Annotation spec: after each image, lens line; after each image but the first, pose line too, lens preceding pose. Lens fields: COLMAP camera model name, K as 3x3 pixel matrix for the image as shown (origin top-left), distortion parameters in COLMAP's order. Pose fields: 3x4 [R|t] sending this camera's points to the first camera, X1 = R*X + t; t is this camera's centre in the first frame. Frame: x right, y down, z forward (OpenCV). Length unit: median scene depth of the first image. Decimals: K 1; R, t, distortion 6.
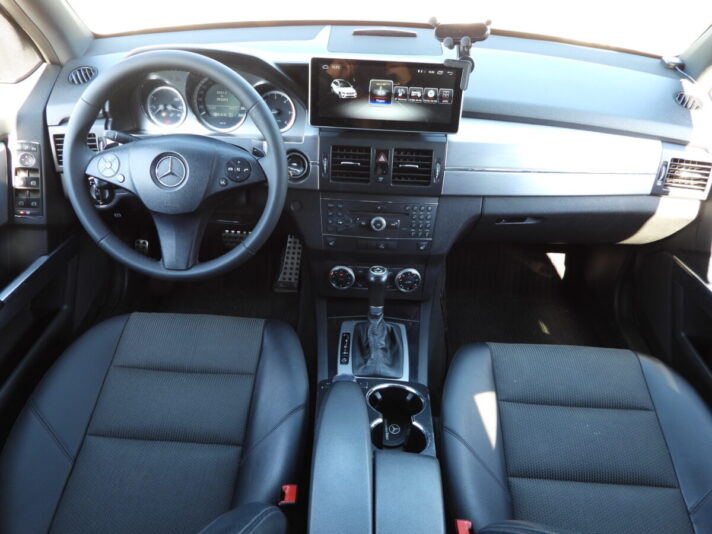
lens RADIAL K [[516.7, 0, 348.8], [0, 516.7, 261.9], [0, 0, 1]] dist [-0.021190, 0.006837]
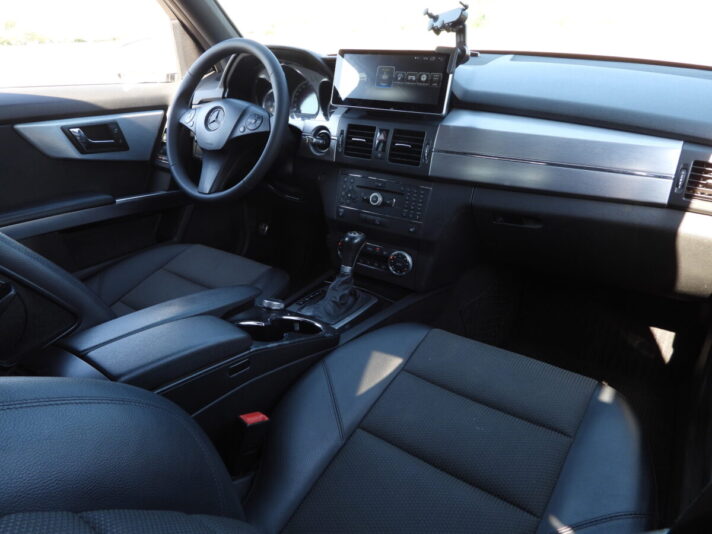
lens RADIAL K [[516.7, 0, 353.0], [0, 516.7, 268.3], [0, 0, 1]] dist [-0.021190, 0.006837]
pose [[0.834505, 0.190270, -0.517106, 0.631048], [-0.297218, 0.945686, -0.131683, 0.229819], [0.463964, 0.263583, 0.845731, 0.100978]]
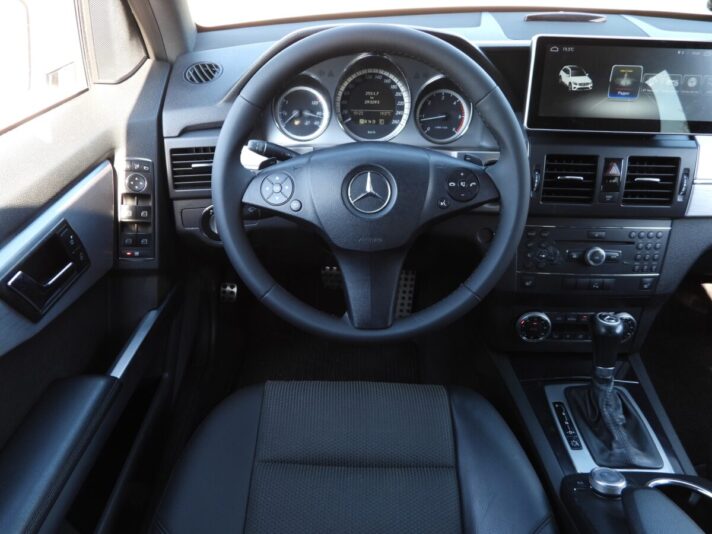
lens RADIAL K [[516.7, 0, 336.4], [0, 516.7, 260.9], [0, 0, 1]] dist [-0.021190, 0.006837]
pose [[0.999646, -0.025583, 0.007348, -0.343011], [0.025946, 0.998177, -0.054490, -0.037266], [-0.005941, 0.054661, 0.998487, 0.255466]]
